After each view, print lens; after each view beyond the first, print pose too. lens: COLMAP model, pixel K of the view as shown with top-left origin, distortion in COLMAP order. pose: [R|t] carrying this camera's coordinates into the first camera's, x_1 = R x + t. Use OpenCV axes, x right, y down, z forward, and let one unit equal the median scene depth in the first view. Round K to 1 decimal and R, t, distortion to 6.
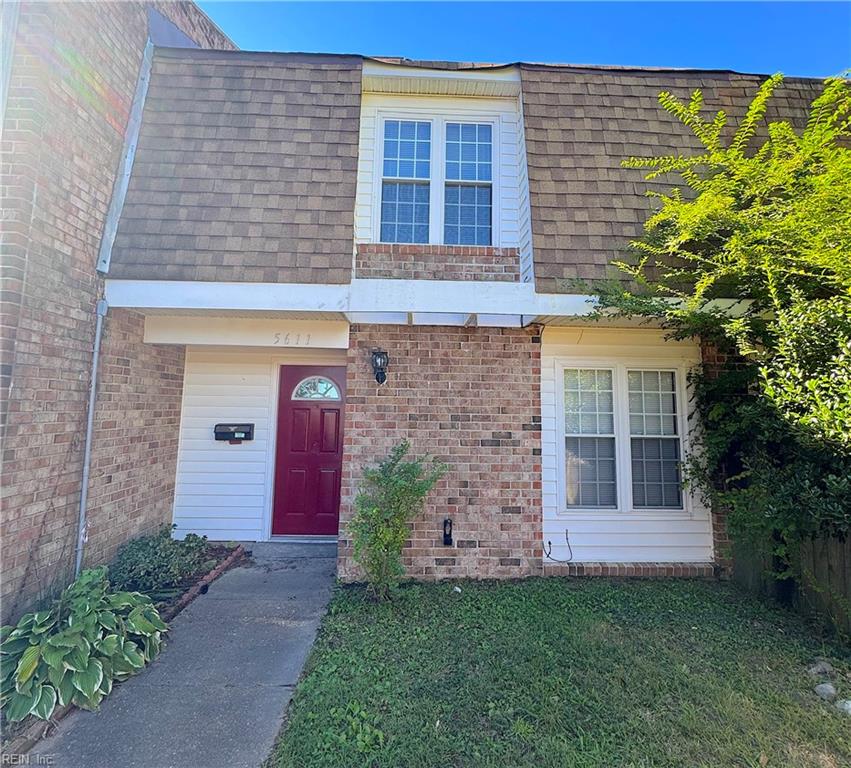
lens RADIAL K [[451.7, 0, 421.9], [0, 451.7, 350.9], [0, 0, 1]] dist [-0.003259, 0.000450]
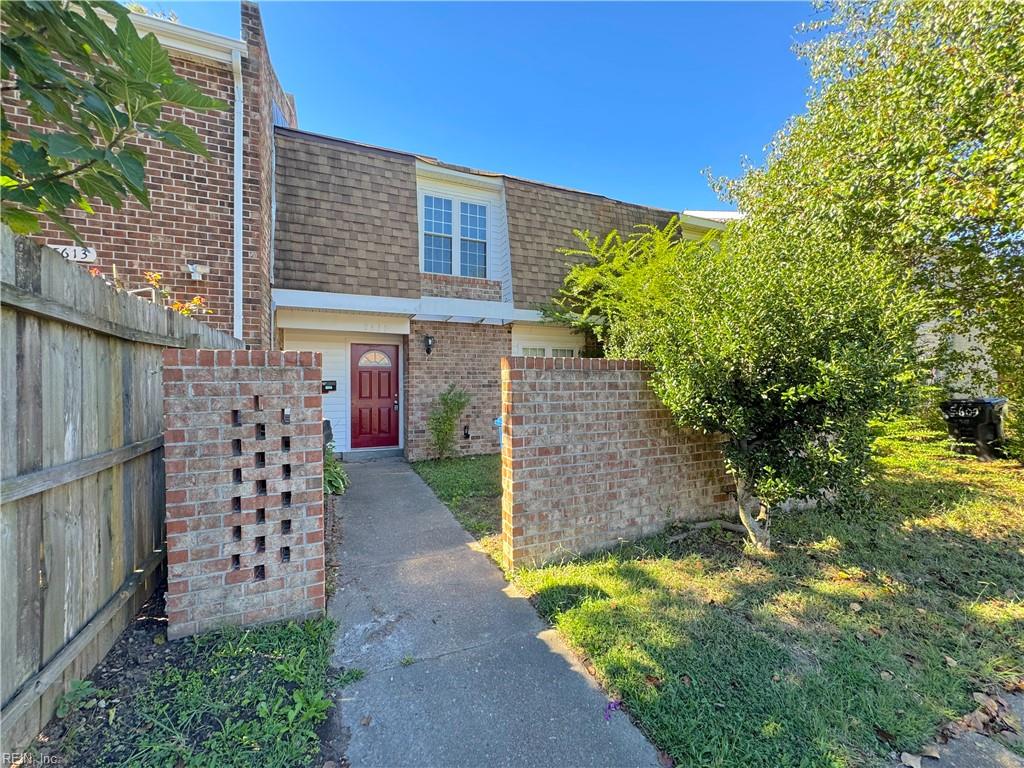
lens RADIAL K [[408.3, 0, 511.7], [0, 408.3, 383.3], [0, 0, 1]] dist [-0.002681, 0.000802]
pose [[0.931523, -0.018923, 0.363190, -0.376671], [-0.022108, 0.993852, 0.108485, 0.003830], [-0.363010, -0.109086, 0.925378, -0.629666]]
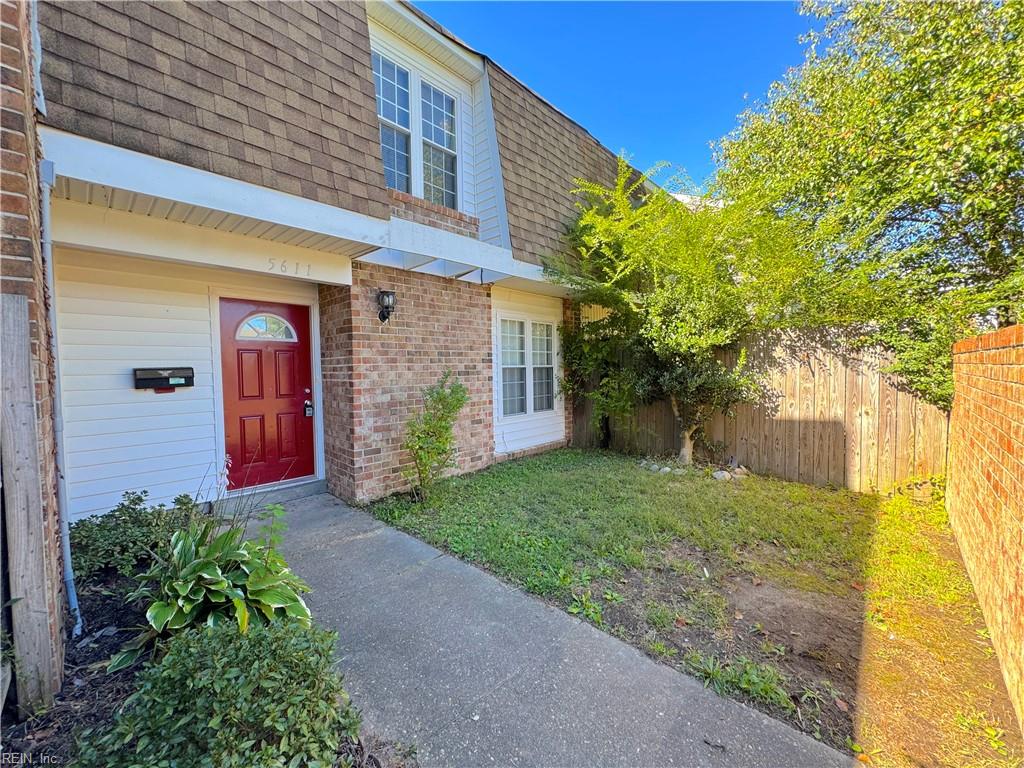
lens RADIAL K [[408.3, 0, 512.2], [0, 408.3, 384.3], [0, 0, 1]] dist [-0.002681, 0.000802]
pose [[0.710980, -0.054508, 0.701097, -0.564679], [-0.055873, 0.989461, 0.133588, 0.072499], [-0.700989, -0.134151, 0.700441, 0.088570]]
